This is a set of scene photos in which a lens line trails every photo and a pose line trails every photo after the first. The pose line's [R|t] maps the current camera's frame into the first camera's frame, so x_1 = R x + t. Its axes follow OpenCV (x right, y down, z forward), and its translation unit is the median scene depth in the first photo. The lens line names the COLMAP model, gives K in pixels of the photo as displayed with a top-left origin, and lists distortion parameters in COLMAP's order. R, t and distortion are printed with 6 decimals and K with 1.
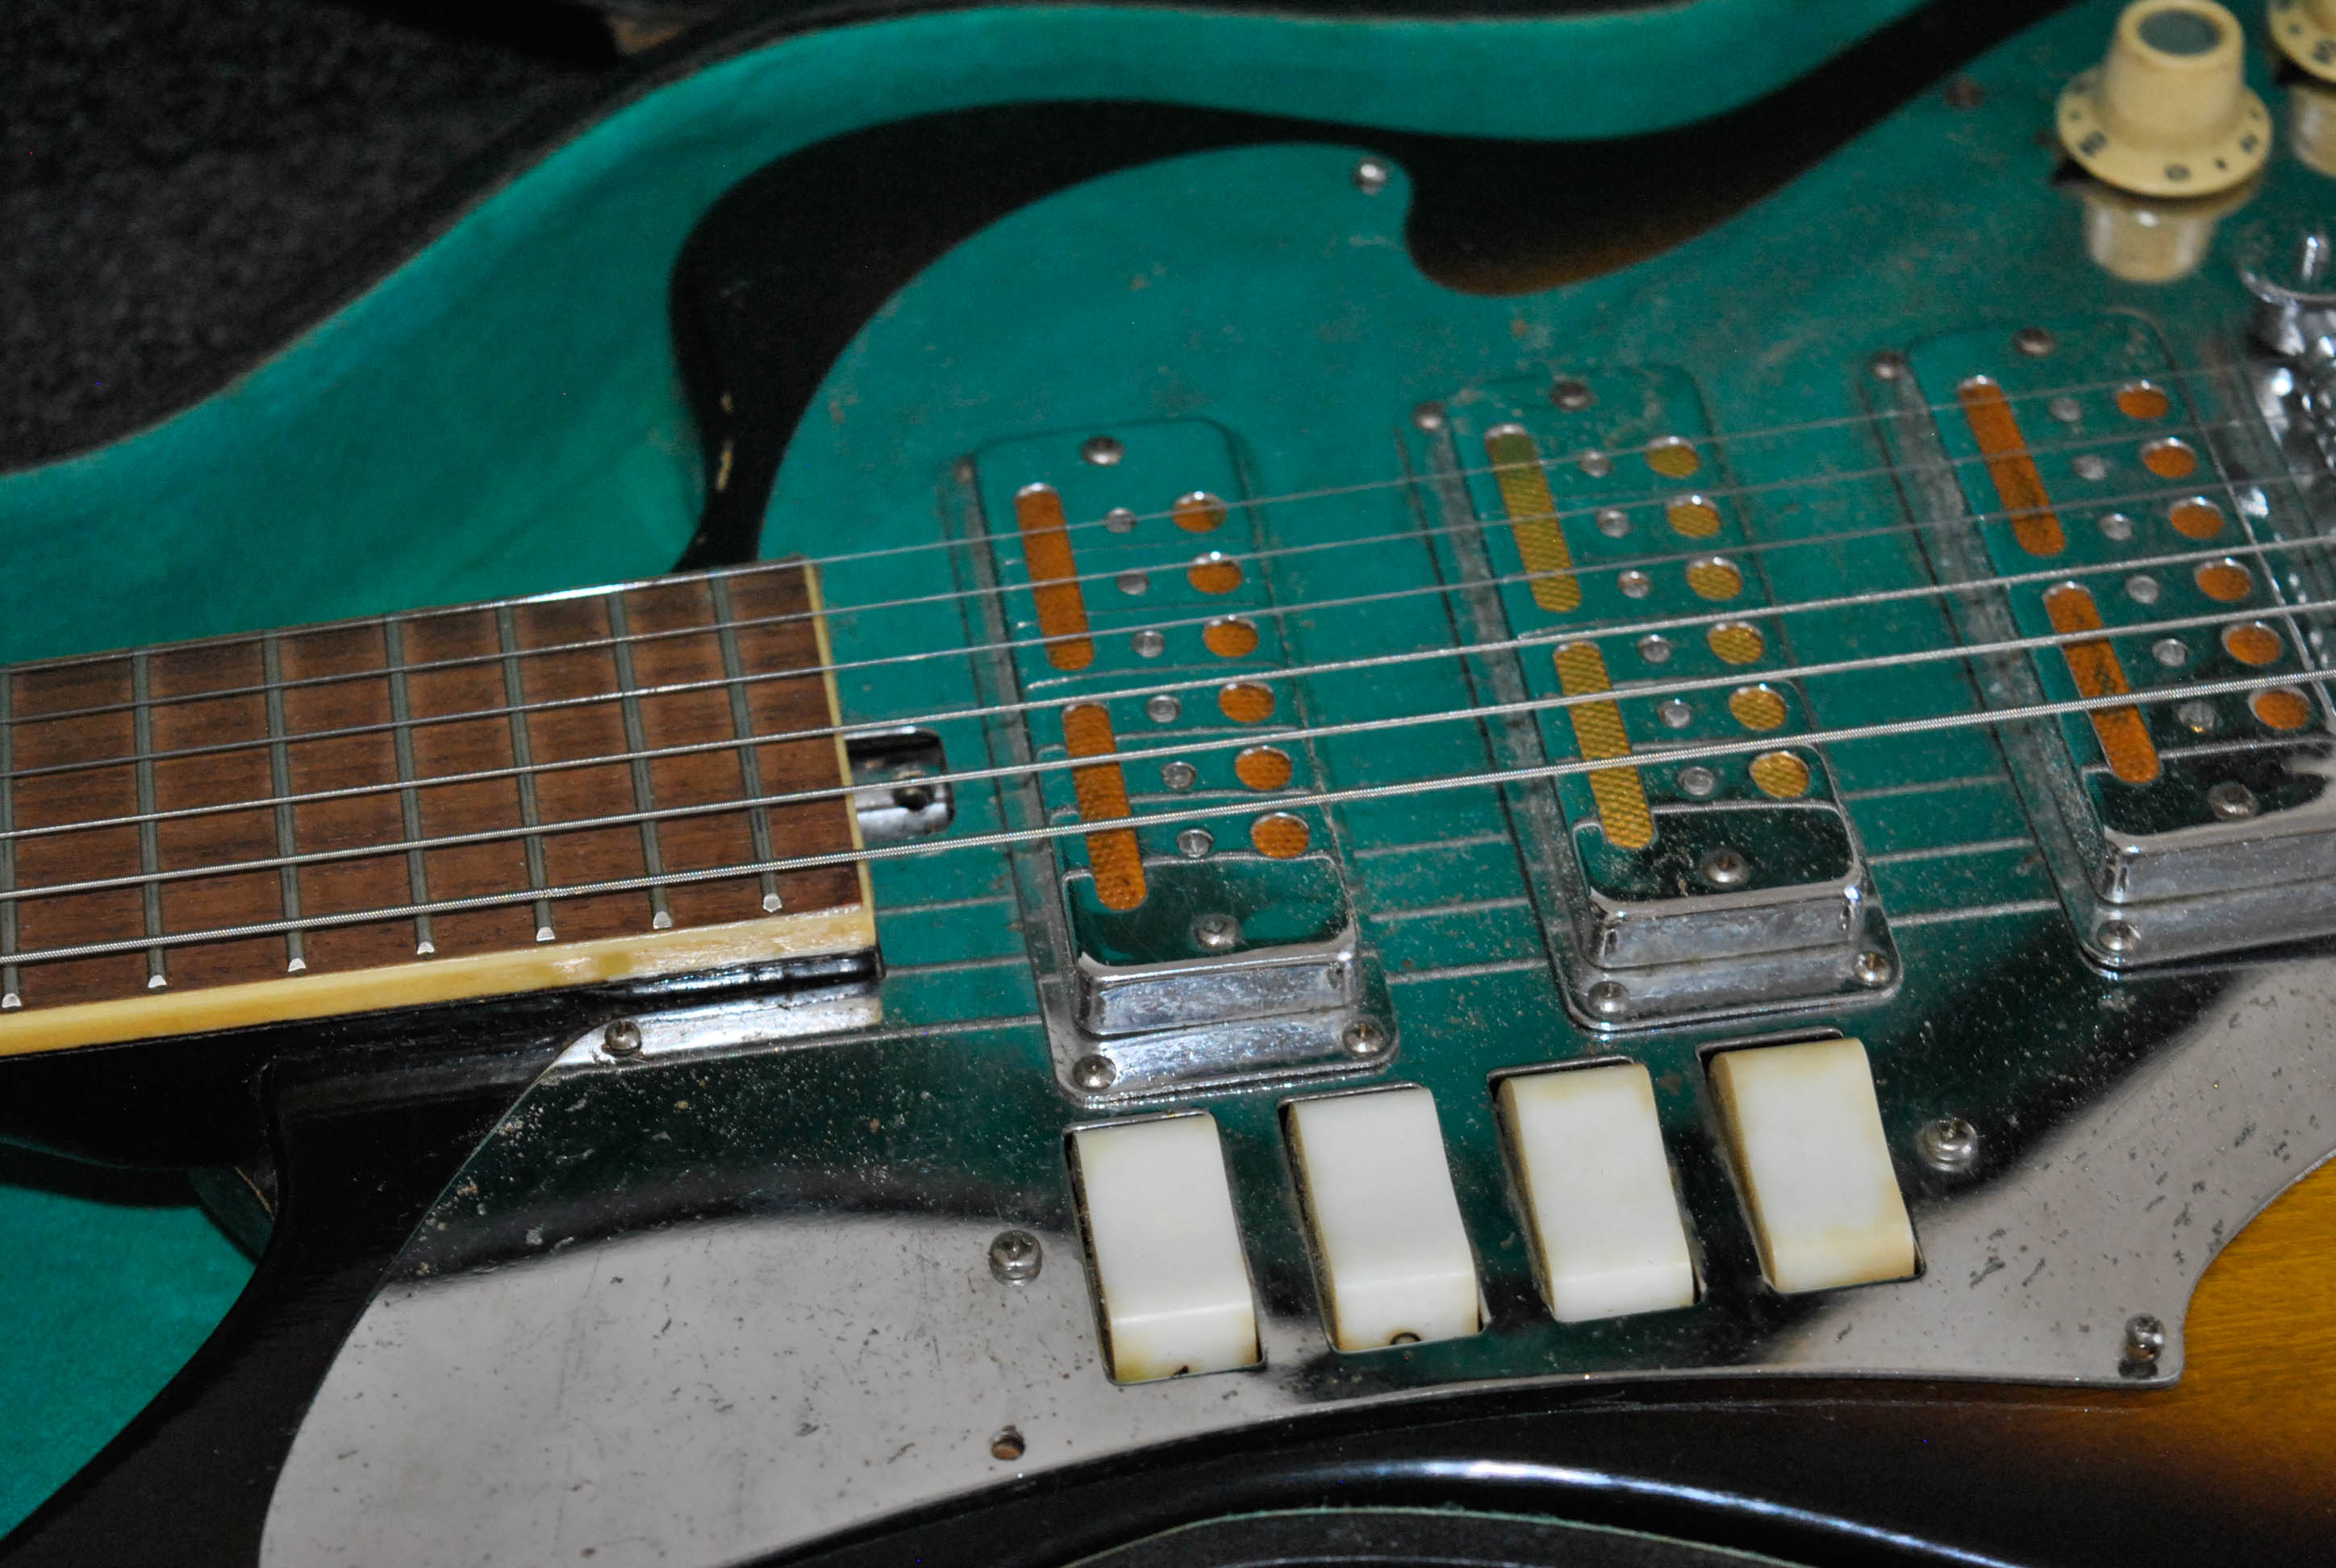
lens RADIAL K [[5488.7, 0, 1168.0], [0, 5488.7, 784.0], [0, 0, 1]] dist [0.072780, 0.310042]
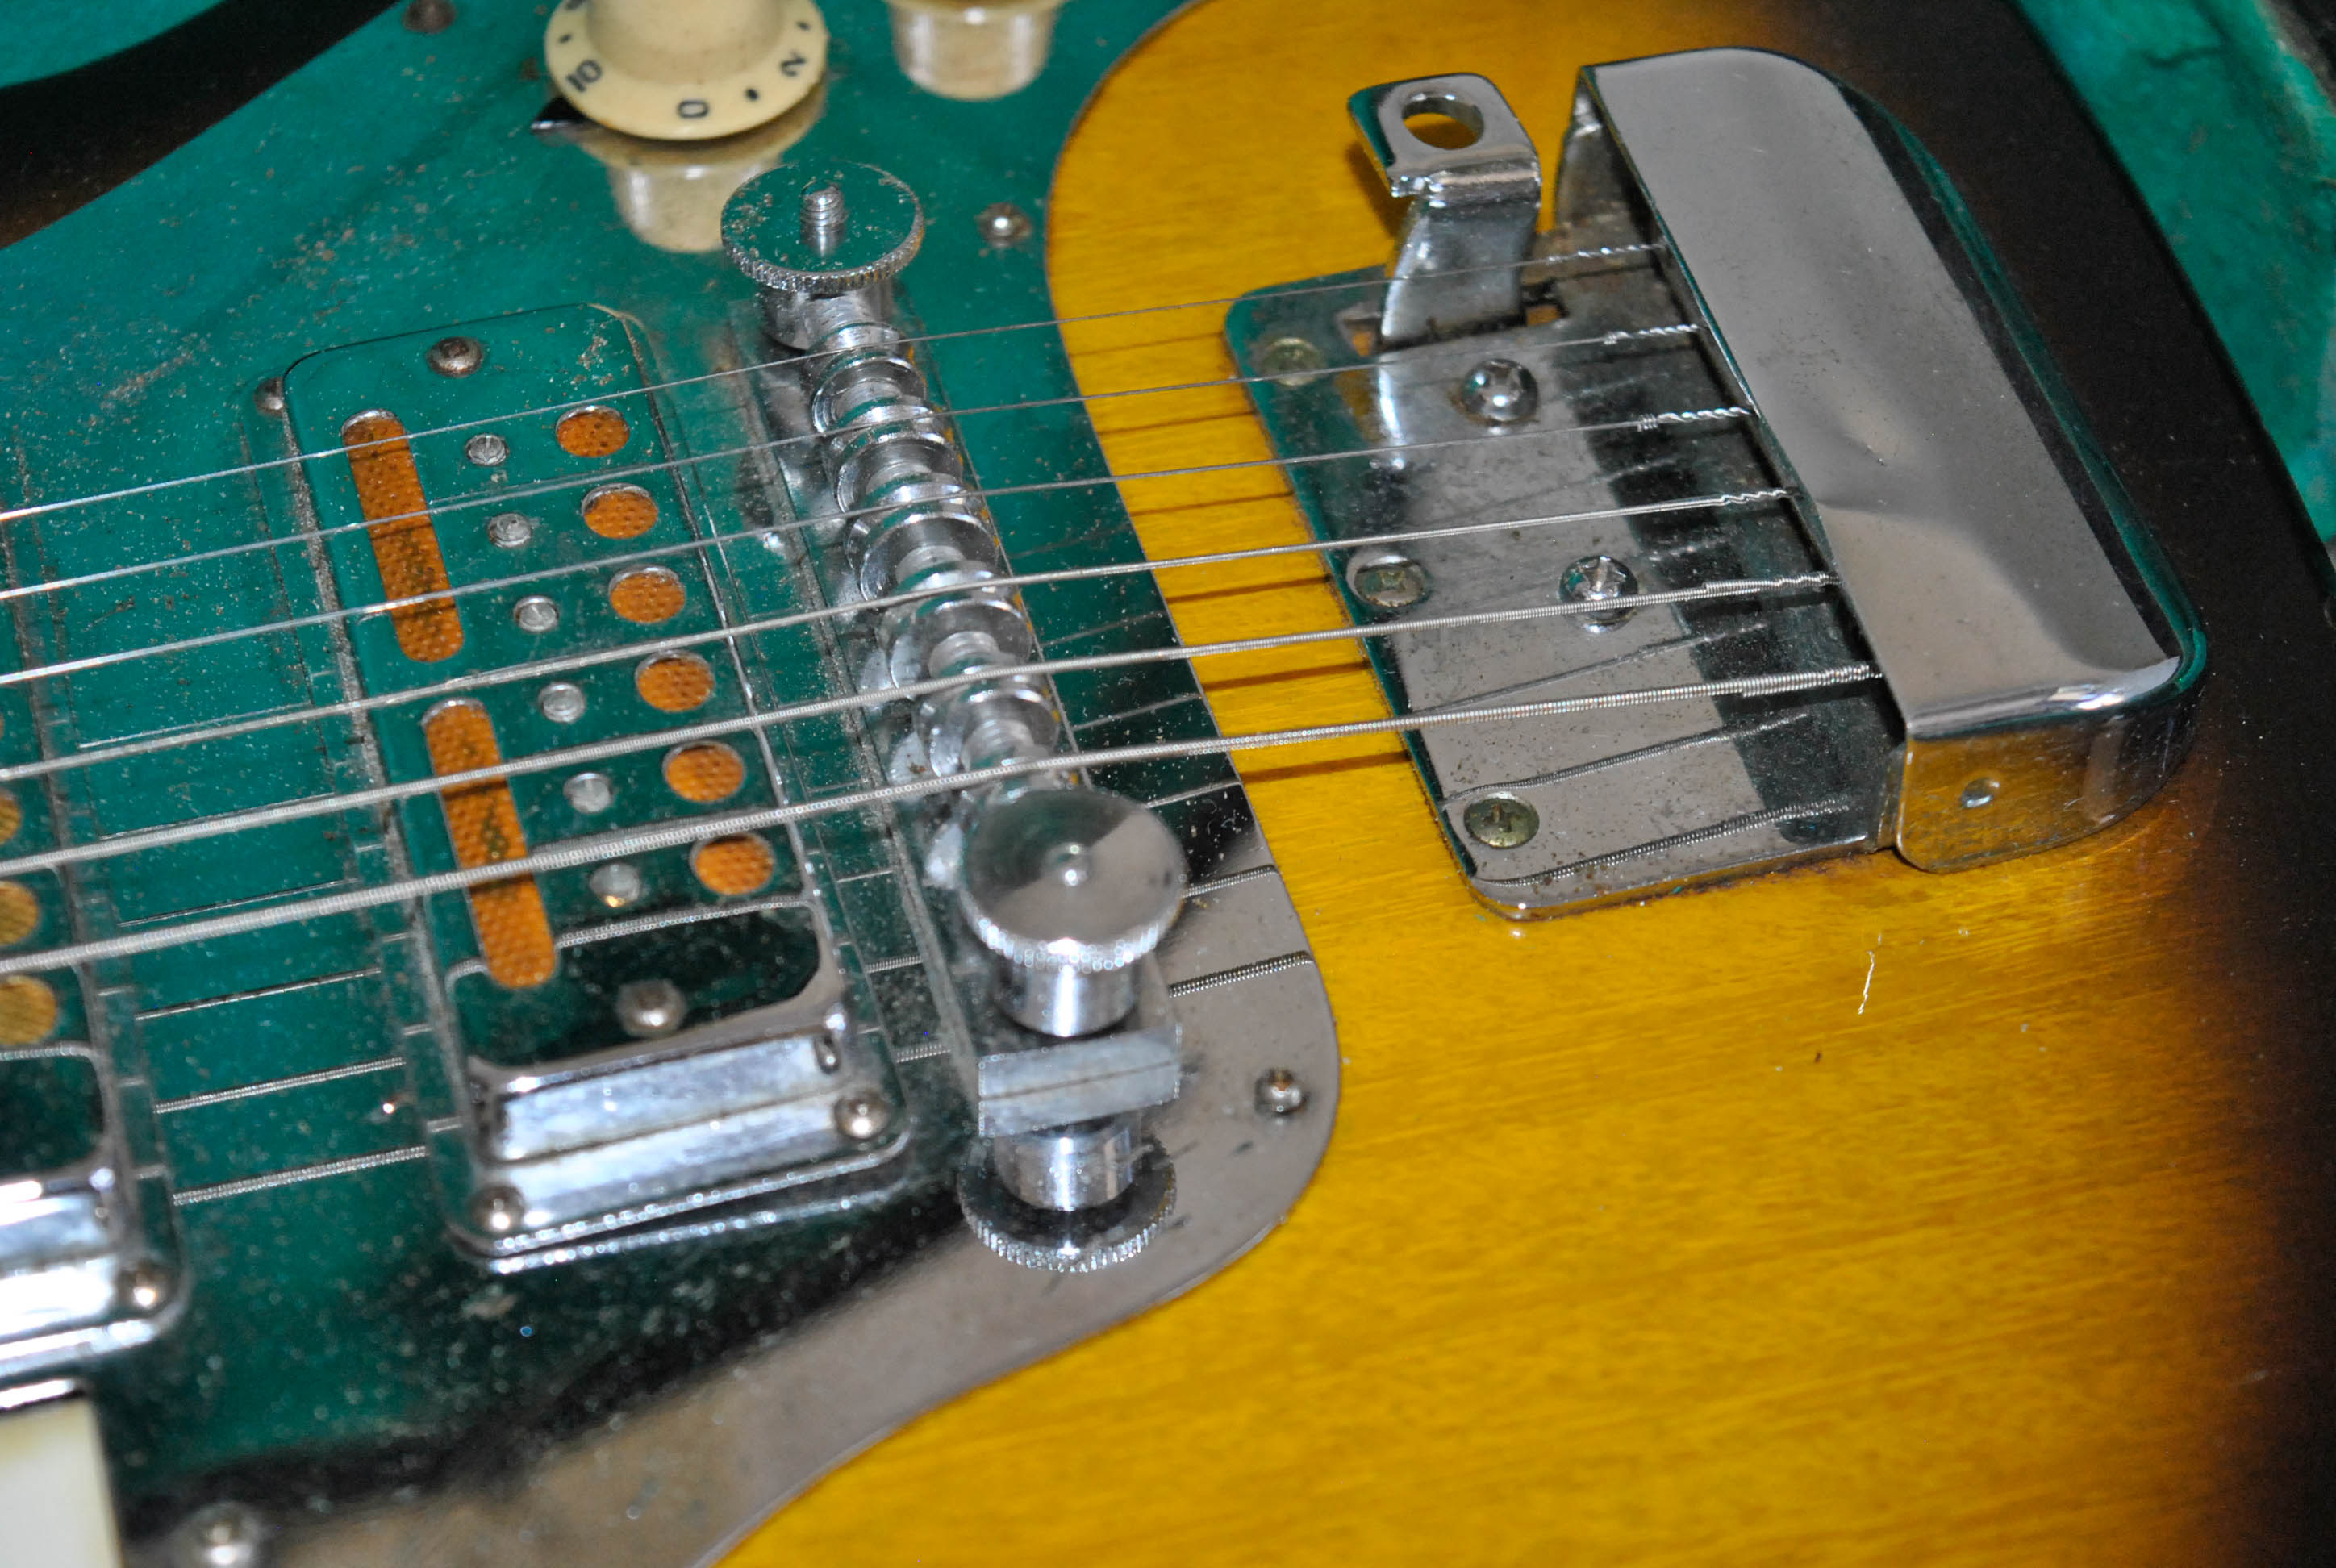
lens RADIAL K [[5488.7, 0, 1168.0], [0, 5488.7, 784.0], [0, 0, 1]] dist [0.072780, 0.310042]
pose [[0.992754, -0.068477, 0.098747, 0.184841], [0.065966, 0.997415, 0.028477, -0.040113], [-0.100442, -0.021756, 0.994705, 0.272662]]
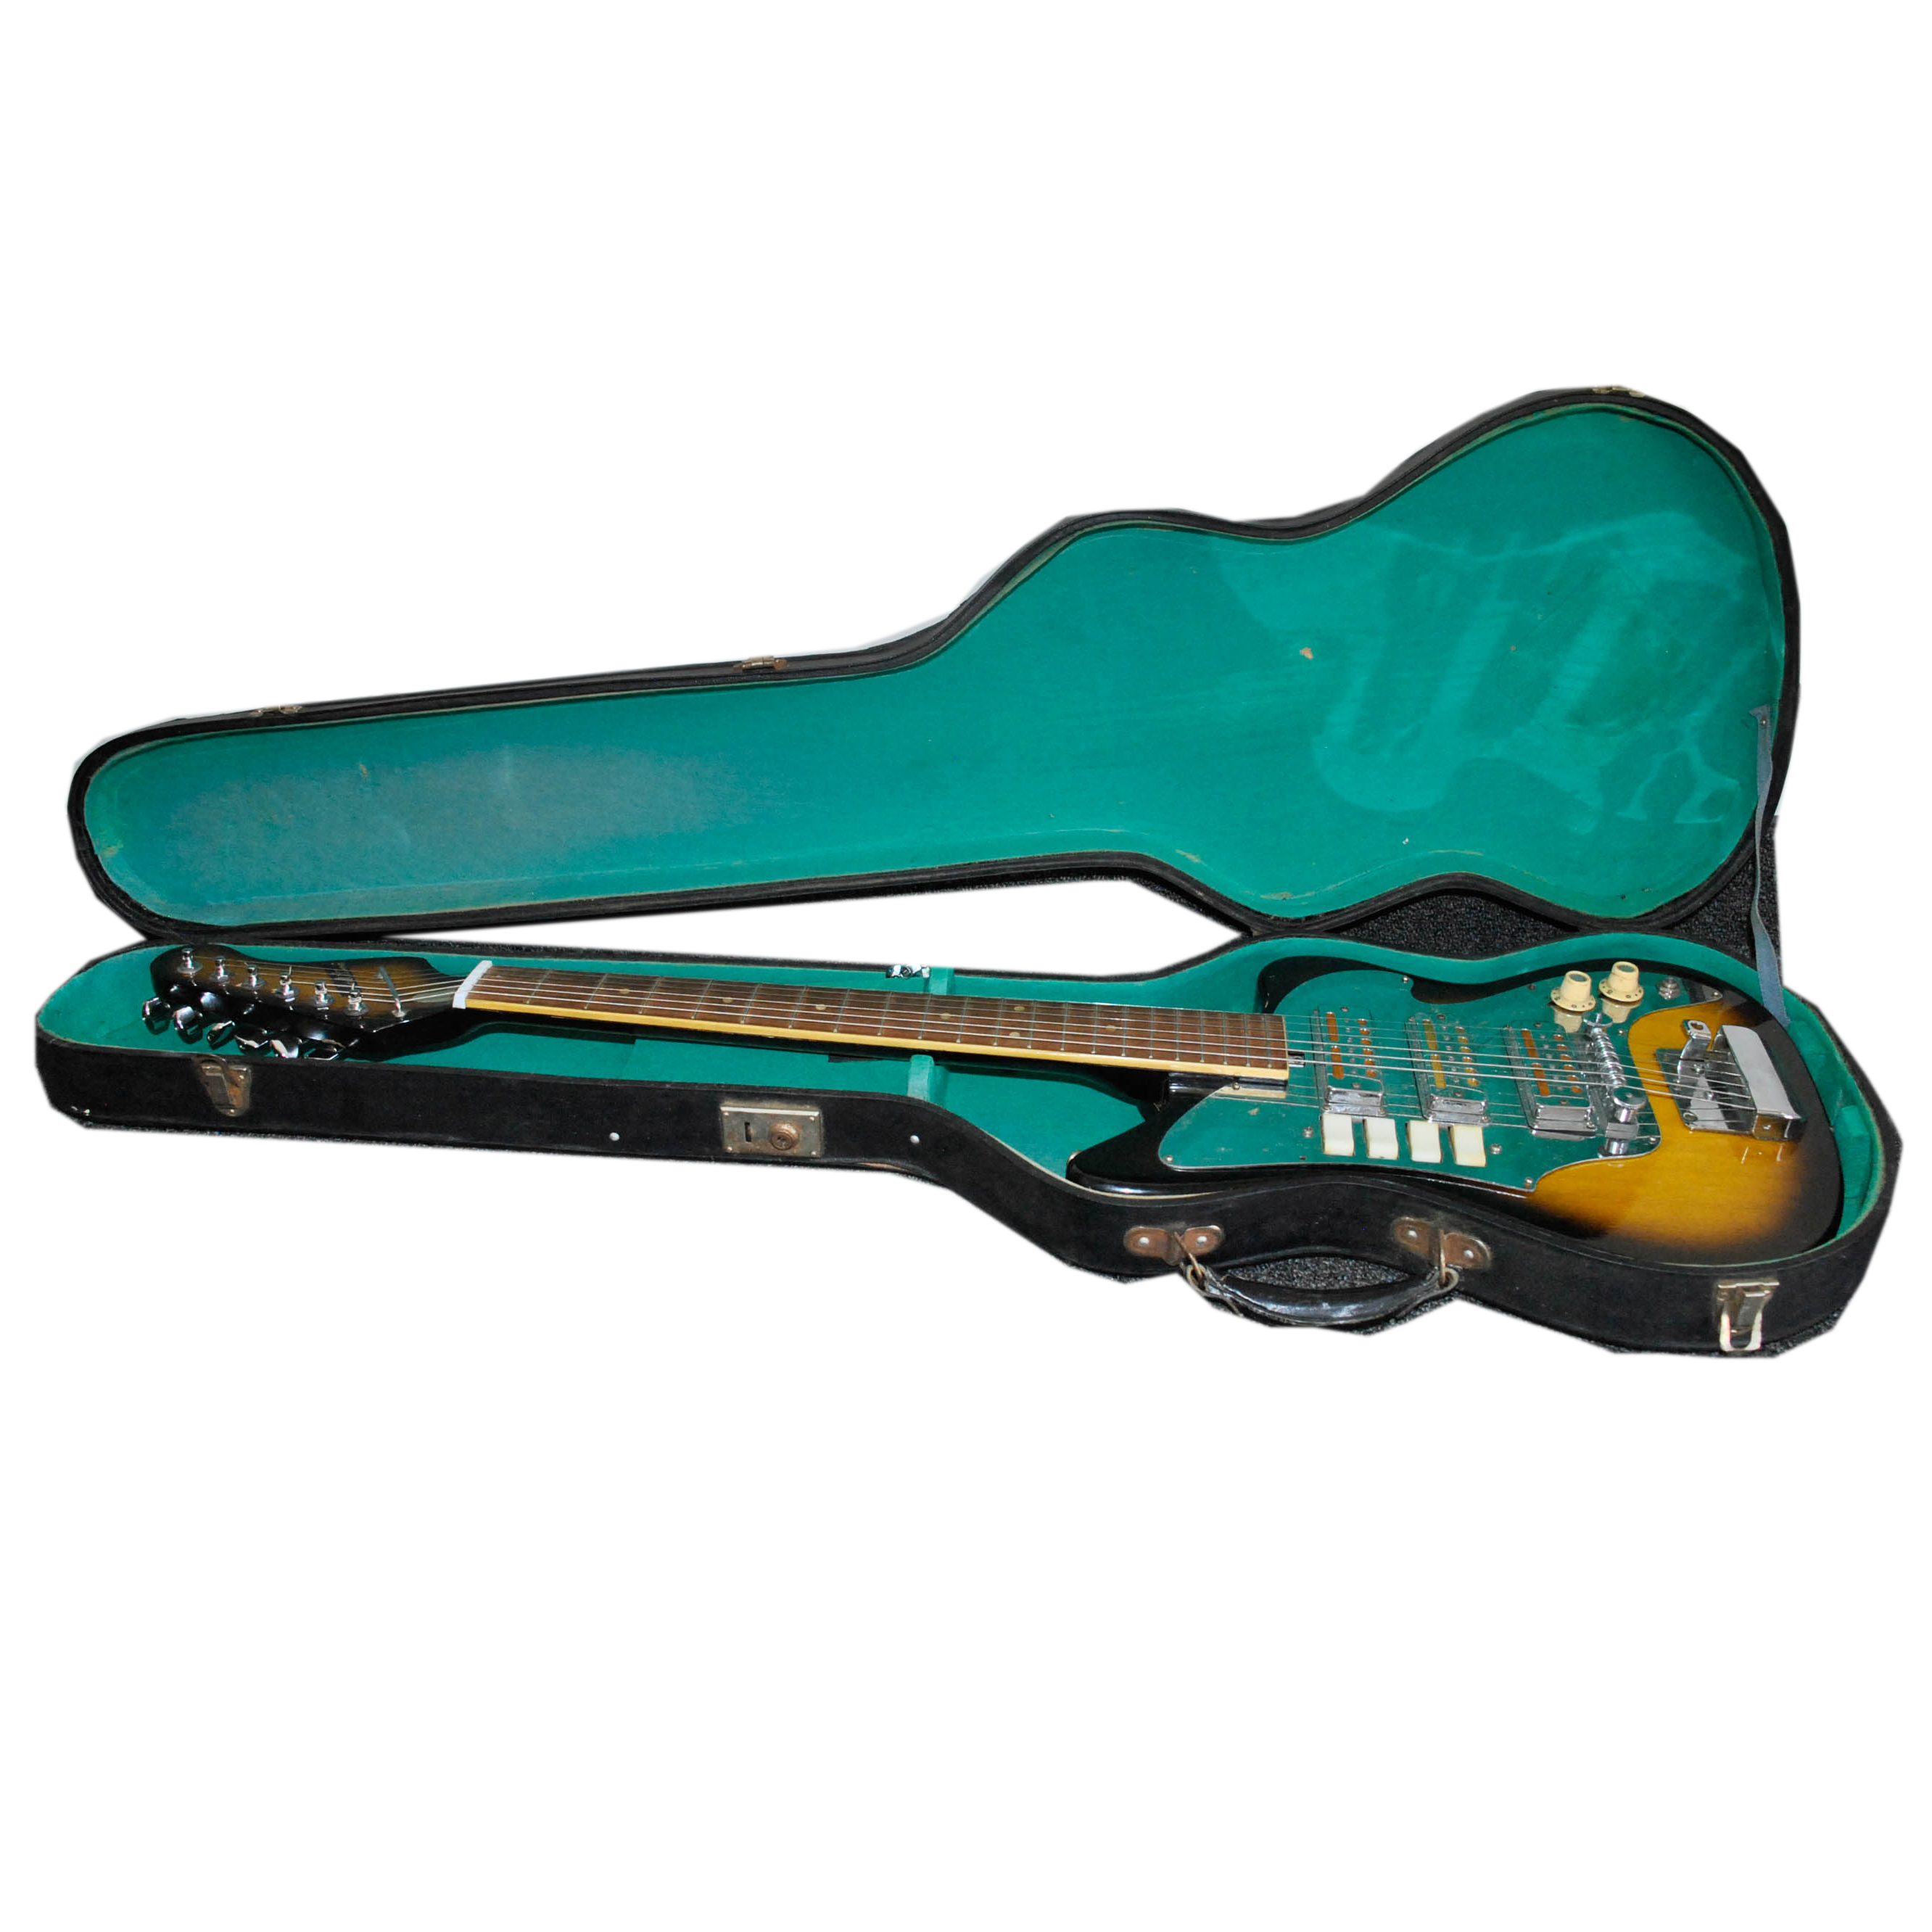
lens RADIAL K [[1744.4, 0, 966.0], [0, 1744.4, 966.0], [0, 0, 1]] dist [-0.087034, 0.013286]
pose [[0.962861, 0.166299, -0.212707, -0.014279], [-0.213768, 0.950779, -0.224327, 0.338640], [0.164932, 0.261466, 0.951017, -0.581363]]
